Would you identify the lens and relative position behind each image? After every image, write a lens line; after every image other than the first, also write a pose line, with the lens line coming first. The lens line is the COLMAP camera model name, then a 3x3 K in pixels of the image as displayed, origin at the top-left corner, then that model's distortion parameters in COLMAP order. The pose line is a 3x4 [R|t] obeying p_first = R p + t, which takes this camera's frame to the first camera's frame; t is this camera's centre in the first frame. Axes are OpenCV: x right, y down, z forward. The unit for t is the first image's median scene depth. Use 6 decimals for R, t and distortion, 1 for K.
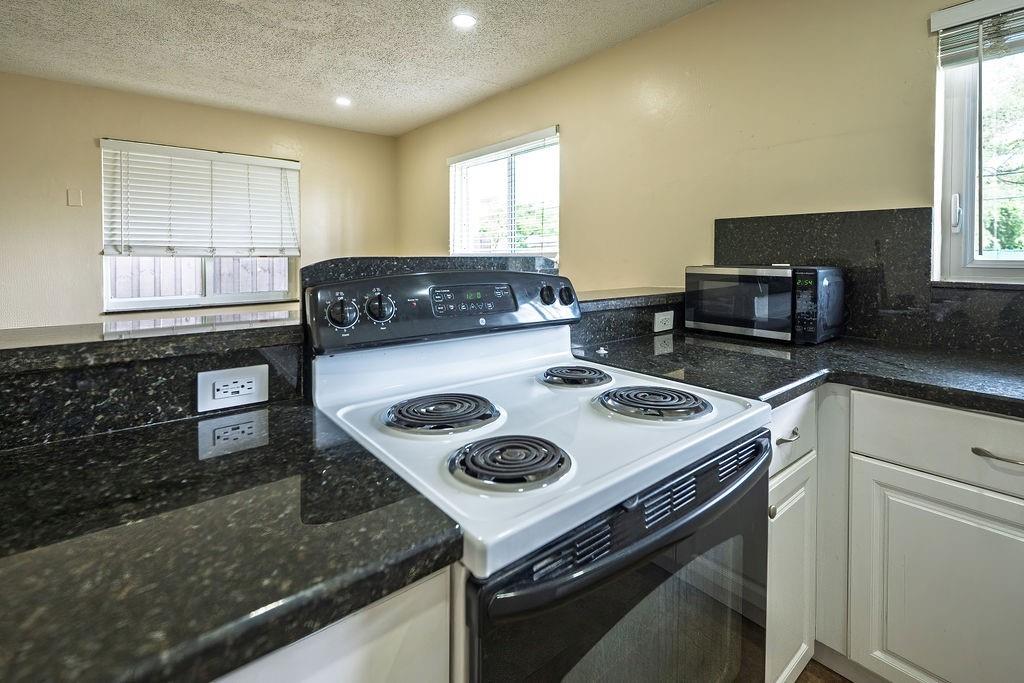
lens RADIAL K [[462.2, 0, 512.3], [0, 462.2, 278.6], [0, 0, 1]] dist [-0.003350, -0.000342]
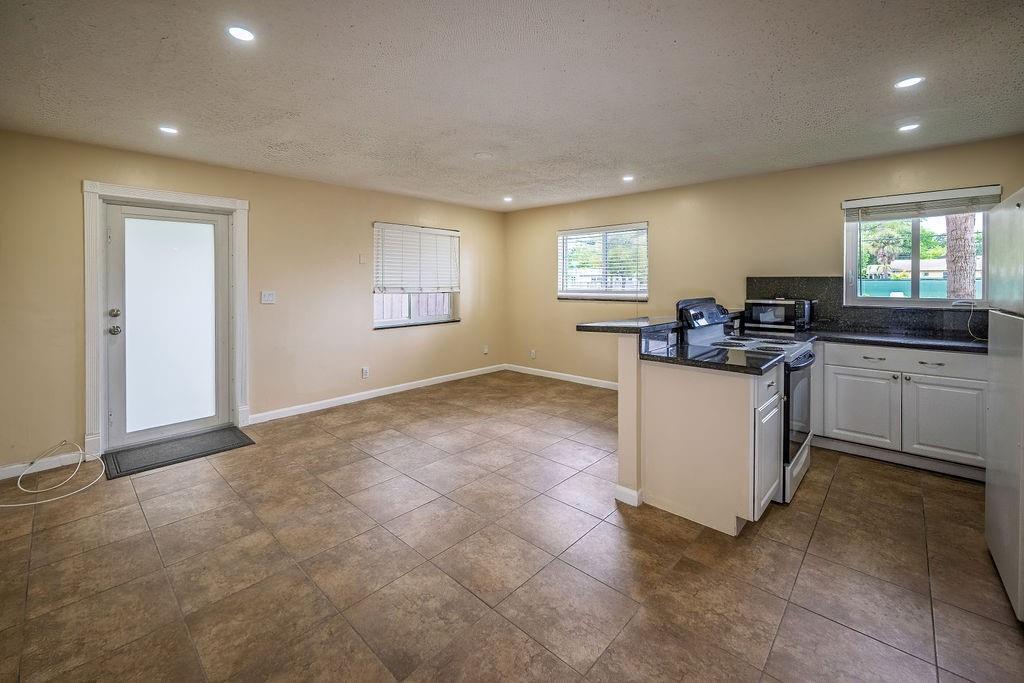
lens RADIAL K [[434.3, 0, 496.0], [0, 434.3, 300.4], [0, 0, 1]] dist [-0.000919, 0.000133]
pose [[0.992410, -0.006863, 0.122780, -0.978263], [0.008029, 0.999927, -0.009006, -0.012474], [-0.122709, 0.009923, 0.992393, -0.868849]]
